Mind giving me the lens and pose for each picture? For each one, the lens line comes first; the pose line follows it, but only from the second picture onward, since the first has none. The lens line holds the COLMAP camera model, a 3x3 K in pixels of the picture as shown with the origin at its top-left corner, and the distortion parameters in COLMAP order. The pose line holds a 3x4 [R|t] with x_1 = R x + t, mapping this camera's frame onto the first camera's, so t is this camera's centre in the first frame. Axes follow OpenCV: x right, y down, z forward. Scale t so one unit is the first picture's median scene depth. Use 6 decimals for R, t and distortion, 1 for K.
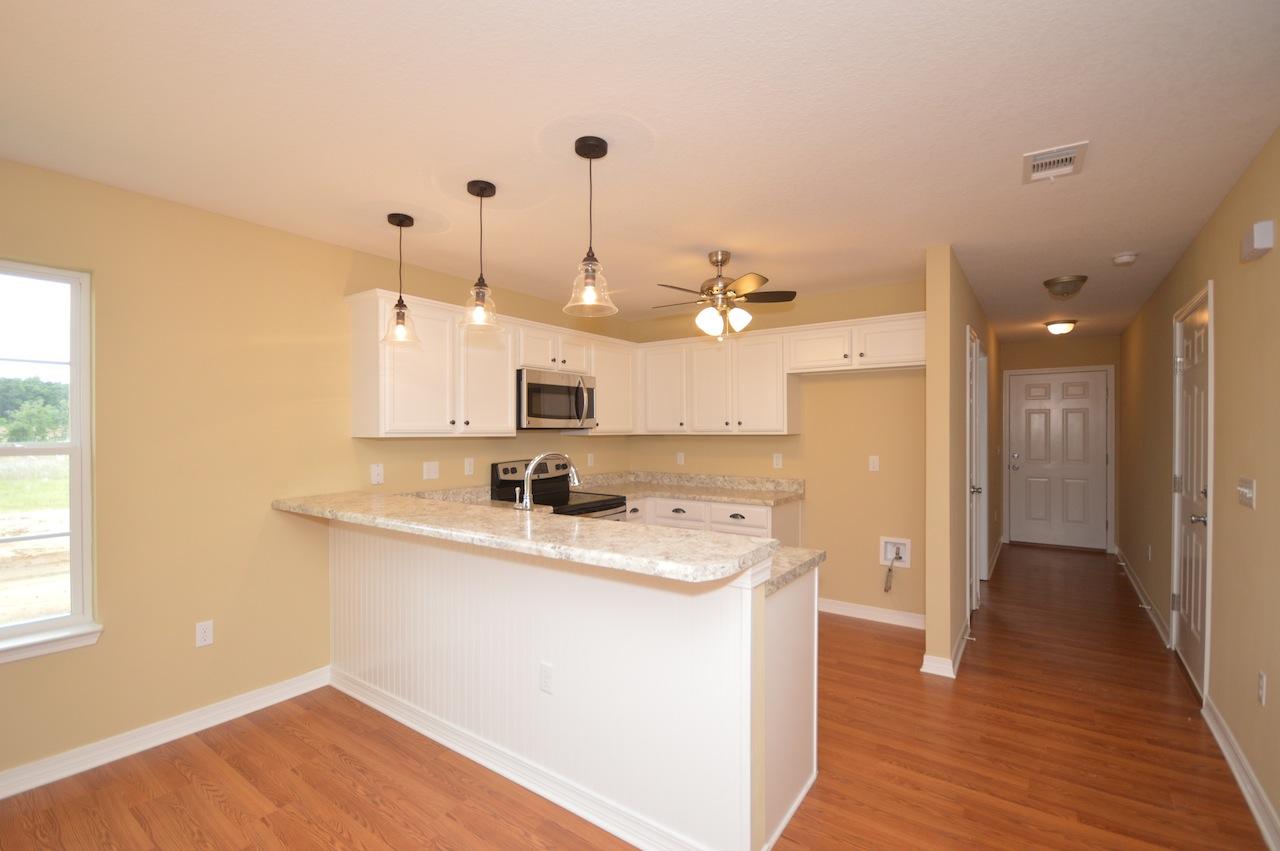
lens RADIAL K [[571.8, 0, 634.1], [0, 571.8, 431.9], [0, 0, 1]] dist [0.004976, -0.011148]
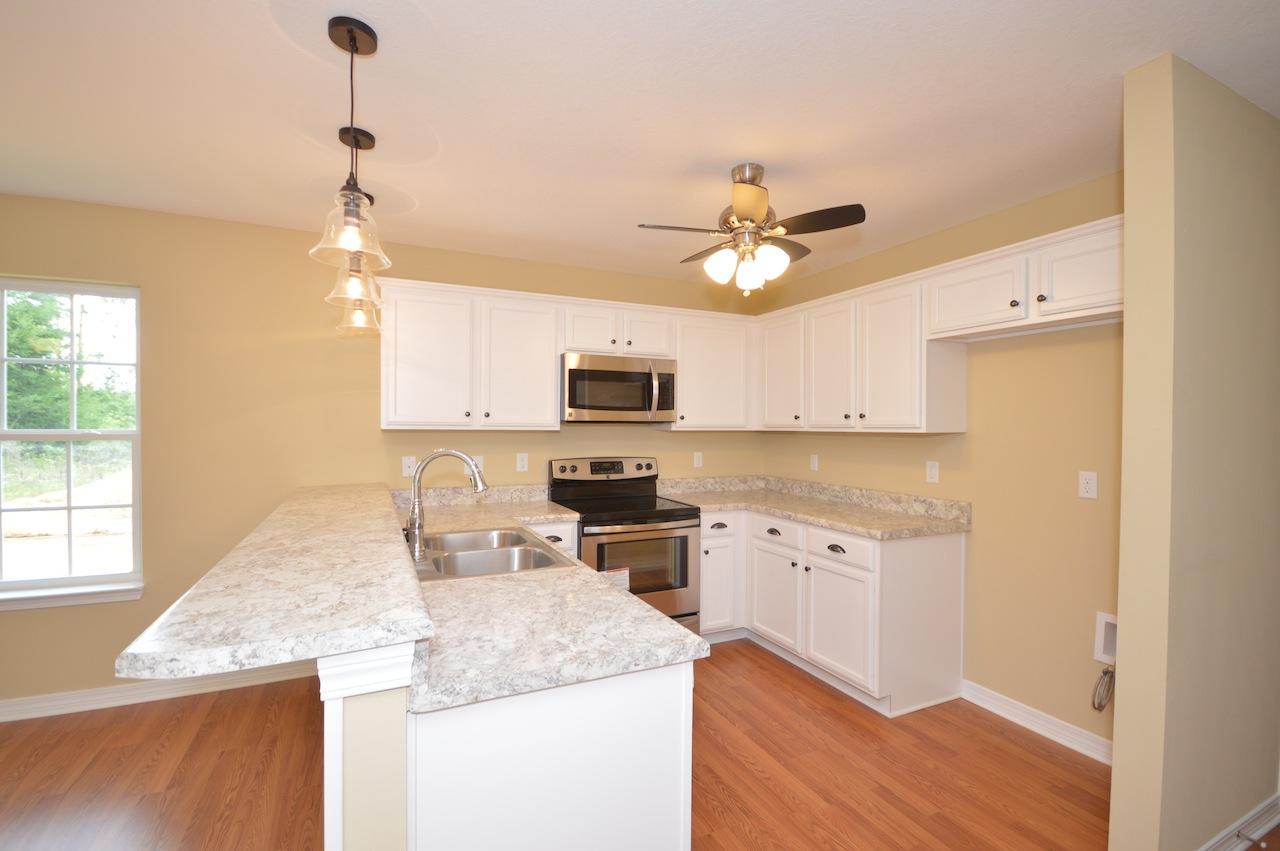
lens RADIAL K [[571.8, 0, 633.1], [0, 571.8, 434.7], [0, 0, 1]] dist [0.004976, -0.011148]
pose [[0.873560, 0.016278, -0.486444, 0.291294], [-0.009717, 0.999825, 0.016008, -0.000718], [0.486619, -0.009257, 0.873565, 0.257984]]
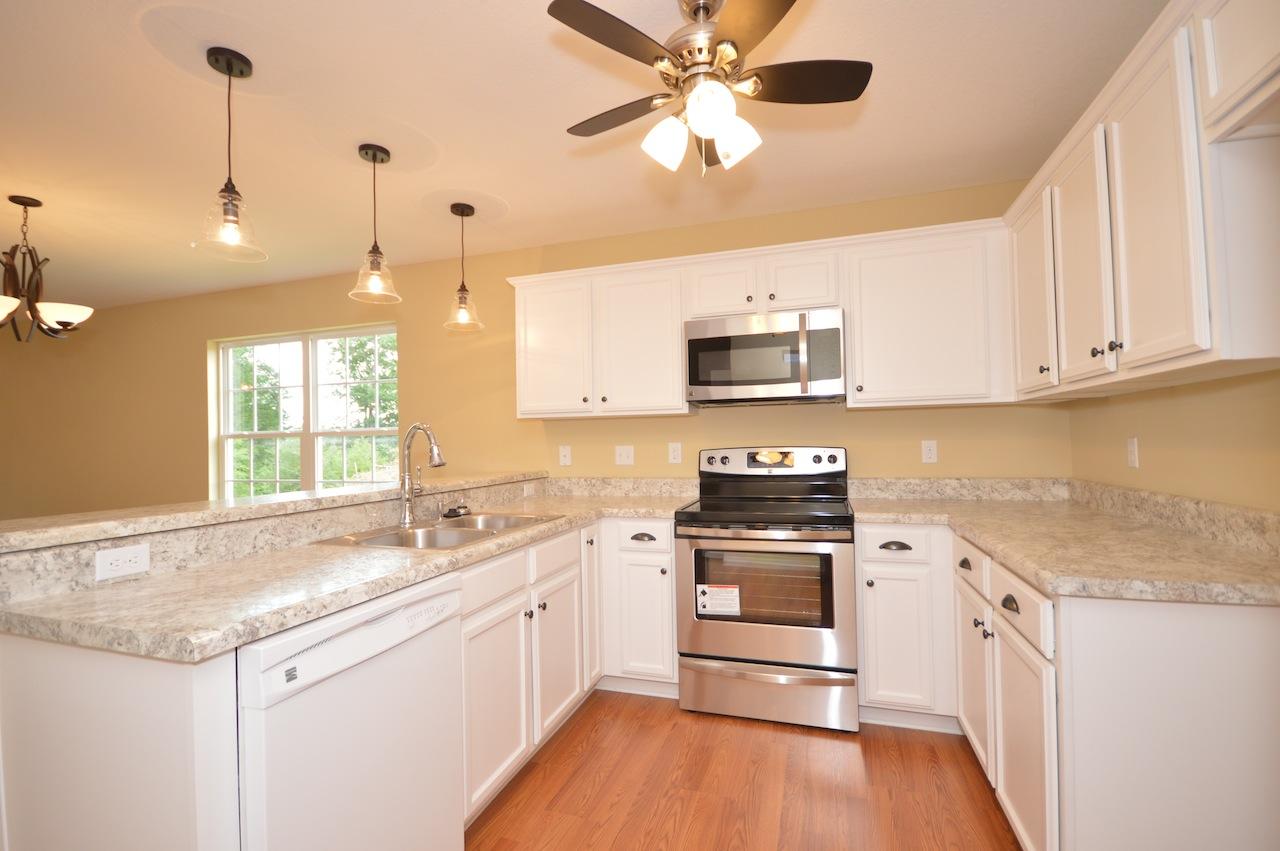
lens RADIAL K [[571.8, 0, 628.9], [0, 571.8, 431.9], [0, 0, 1]] dist [0.004976, -0.011148]
pose [[0.299622, -0.018548, -0.953878, 0.442214], [0.016178, 0.999766, -0.014359, 0.038064], [0.953921, -0.011129, 0.299852, 0.635958]]
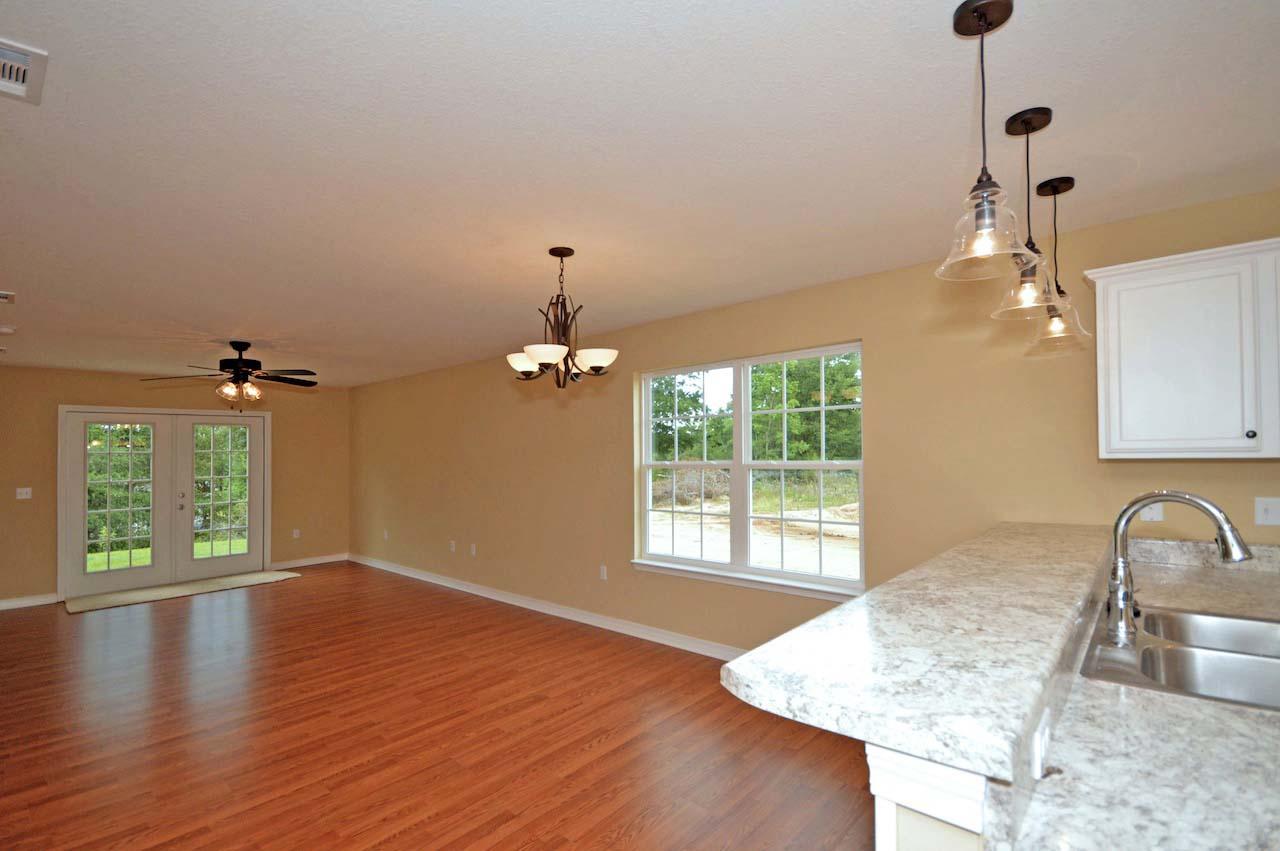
lens RADIAL K [[571.8, 0, 639.7], [0, 571.8, 430.1], [0, 0, 1]] dist [0.004976, -0.011148]
pose [[-0.106314, -0.034584, -0.993731, 0.280903], [0.016985, 0.999186, -0.036591, -0.008373], [0.994188, -0.020769, -0.105640, 0.339657]]
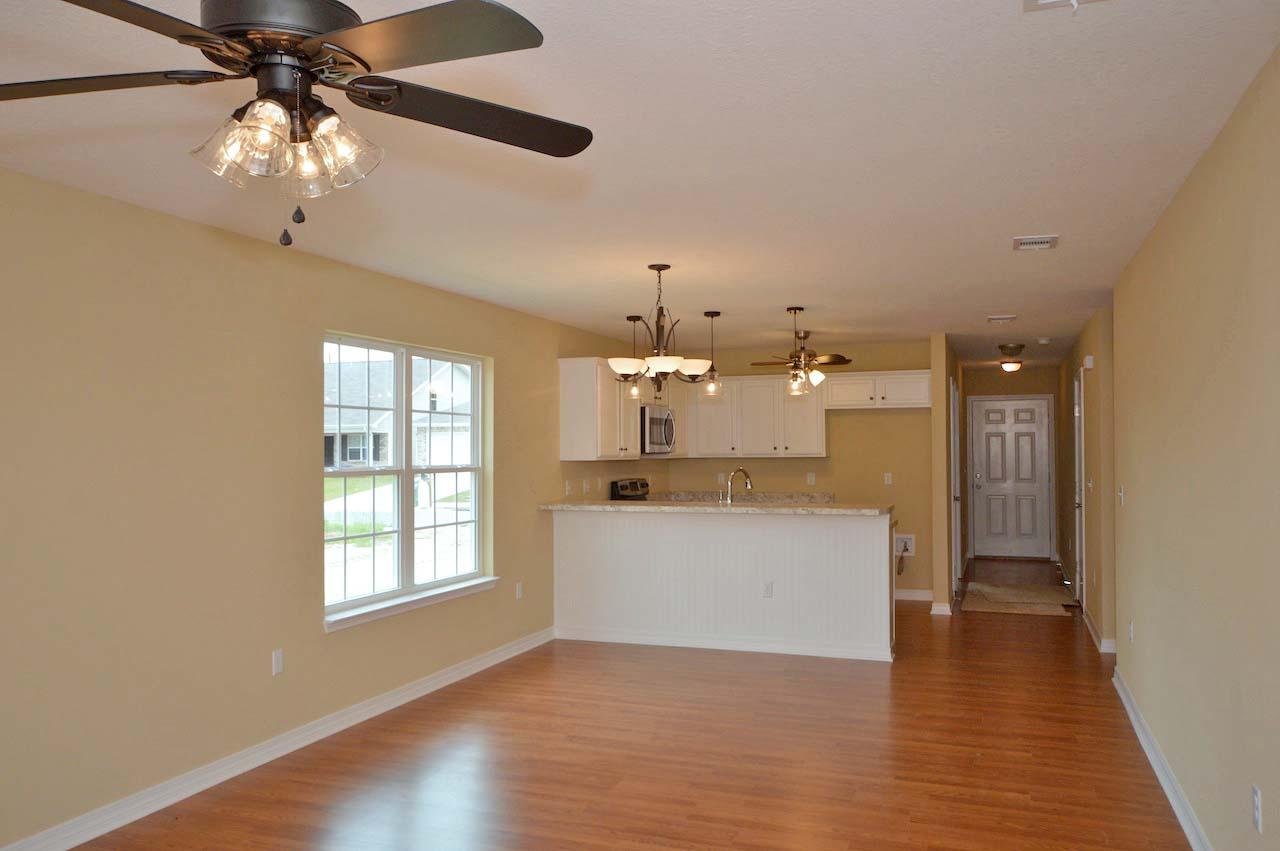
lens RADIAL K [[1128.2, 0, 572.4], [0, 1128.2, 412.5], [0, 0, 1]] dist [-0.023504, -0.005656]
pose [[0.967432, 0.005854, 0.253062, -0.912228], [0.003073, 0.999387, -0.034866, -0.008757], [-0.253111, 0.034508, 0.966822, -1.286681]]
